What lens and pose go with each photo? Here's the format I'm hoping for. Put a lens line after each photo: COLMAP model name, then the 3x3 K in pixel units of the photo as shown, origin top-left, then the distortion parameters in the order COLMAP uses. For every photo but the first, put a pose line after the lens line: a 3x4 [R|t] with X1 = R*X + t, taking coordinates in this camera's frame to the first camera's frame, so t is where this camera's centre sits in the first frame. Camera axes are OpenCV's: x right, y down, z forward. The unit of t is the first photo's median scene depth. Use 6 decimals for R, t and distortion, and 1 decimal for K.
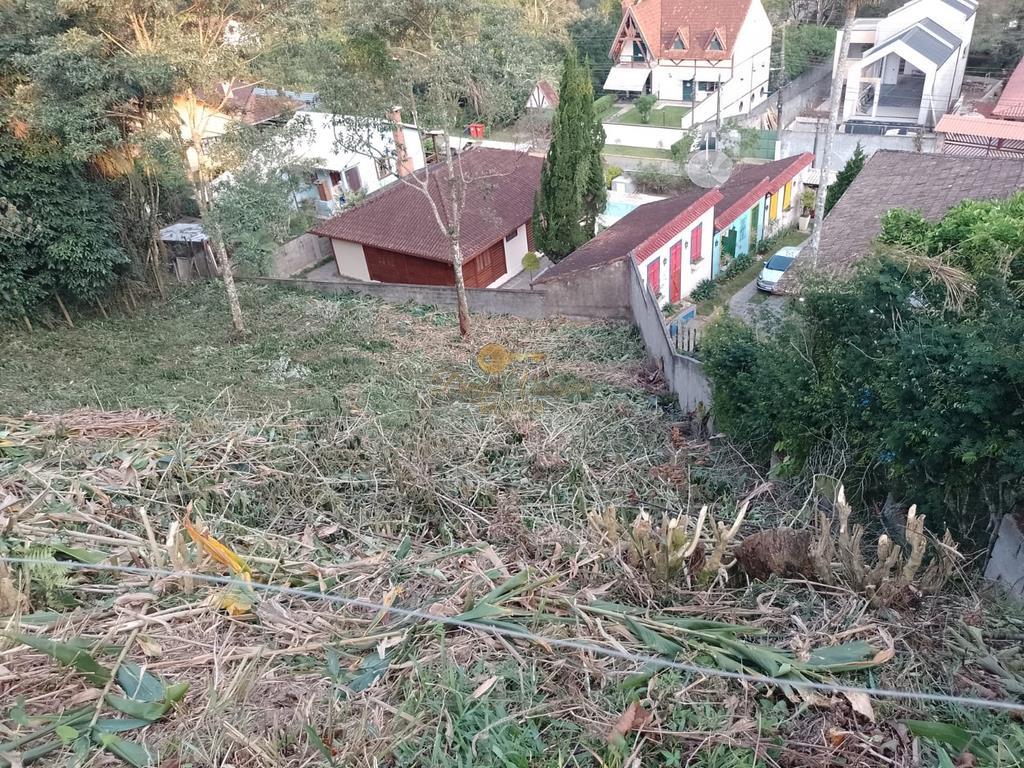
lens RADIAL K [[760.8, 0, 515.7], [0, 760.8, 397.2], [0, 0, 1]] dist [0.057338, -0.065501]
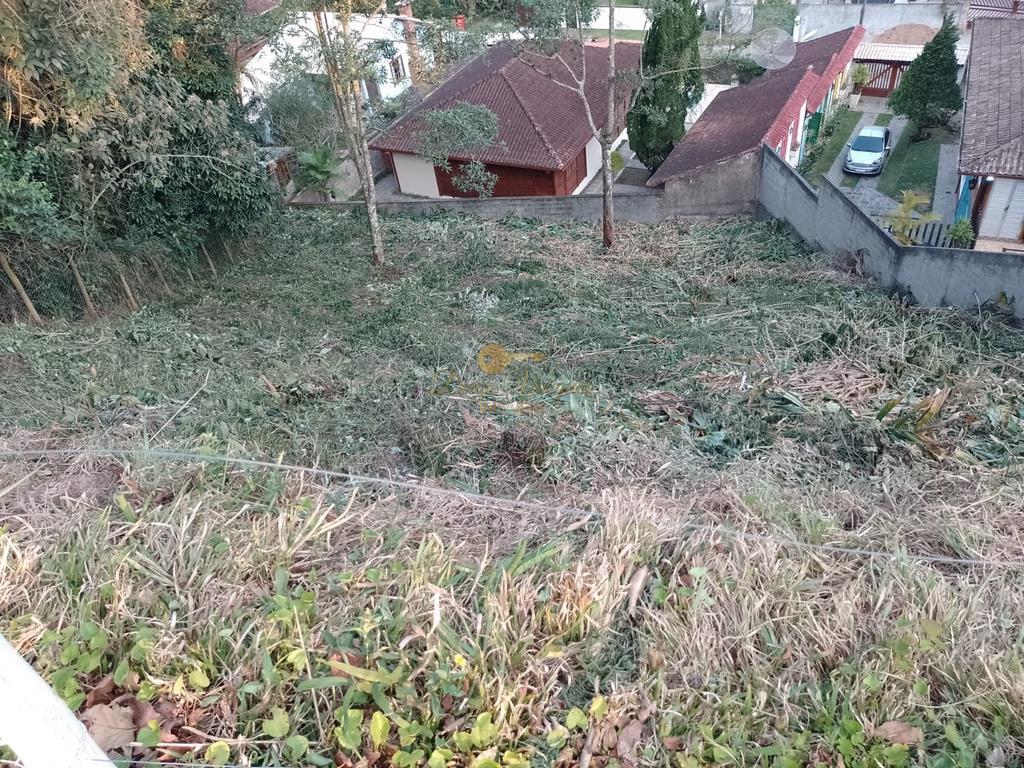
lens RADIAL K [[760.8, 0, 515.8], [0, 760.8, 383.4], [0, 0, 1]] dist [0.057338, -0.065501]
pose [[0.989520, -0.105454, 0.098640, -0.250749], [0.094319, 0.989284, 0.111446, -0.024777], [-0.109335, -0.100974, 0.988863, 0.045895]]
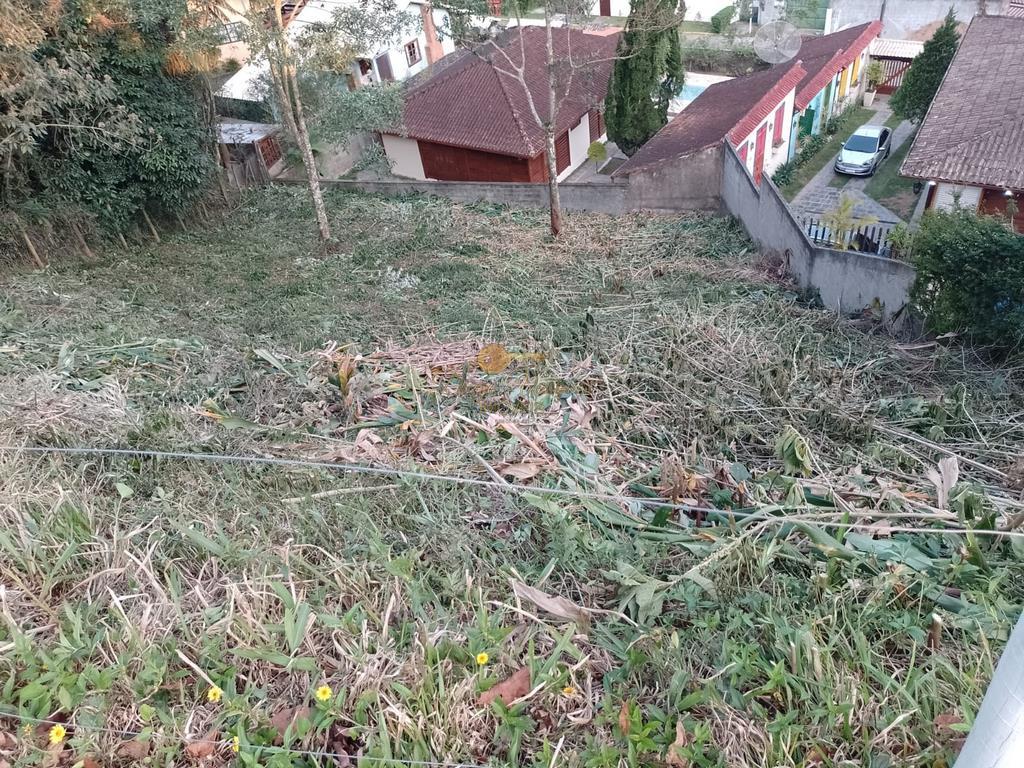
lens RADIAL K [[760.8, 0, 515.1], [0, 760.8, 388.9], [0, 0, 1]] dist [0.057338, -0.065501]
pose [[0.999064, -0.041398, 0.012562, -0.118441], [0.039469, 0.991103, 0.127113, -0.011353], [-0.017712, -0.126498, 0.991809, 0.020542]]
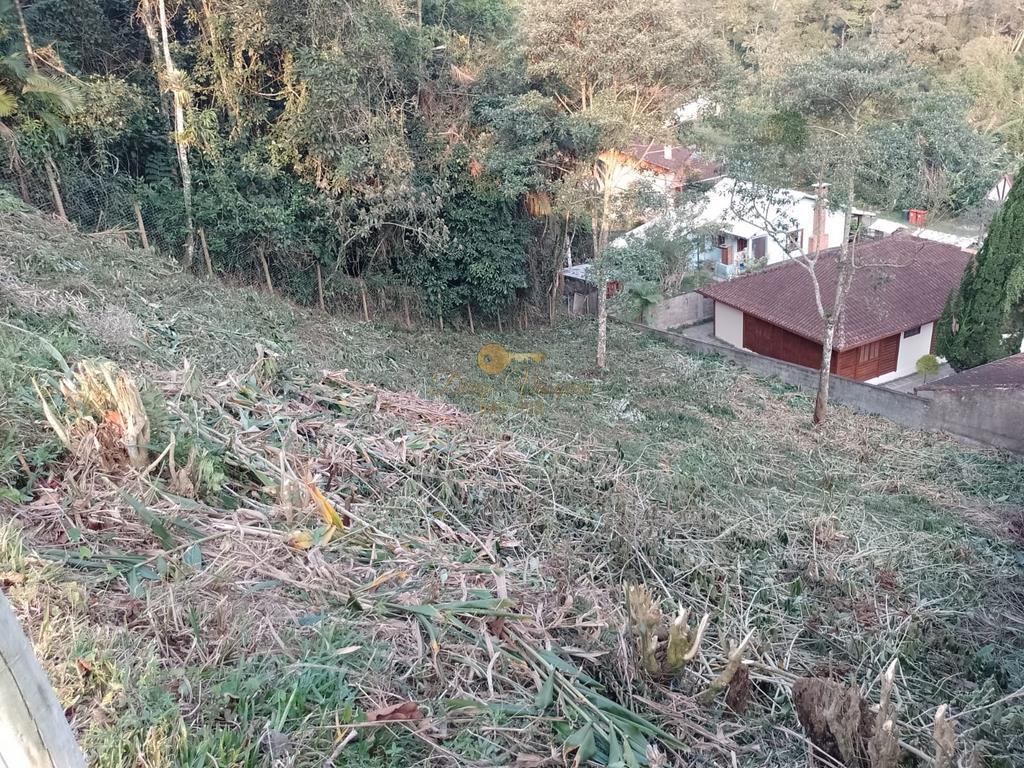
lens RADIAL K [[760.8, 0, 513.5], [0, 760.8, 389.9], [0, 0, 1]] dist [0.057338, -0.065501]
pose [[0.851548, 0.236307, -0.468002, 0.038892], [-0.275368, 0.961211, -0.015702, -0.004007], [0.446138, 0.142244, 0.883588, -0.000132]]
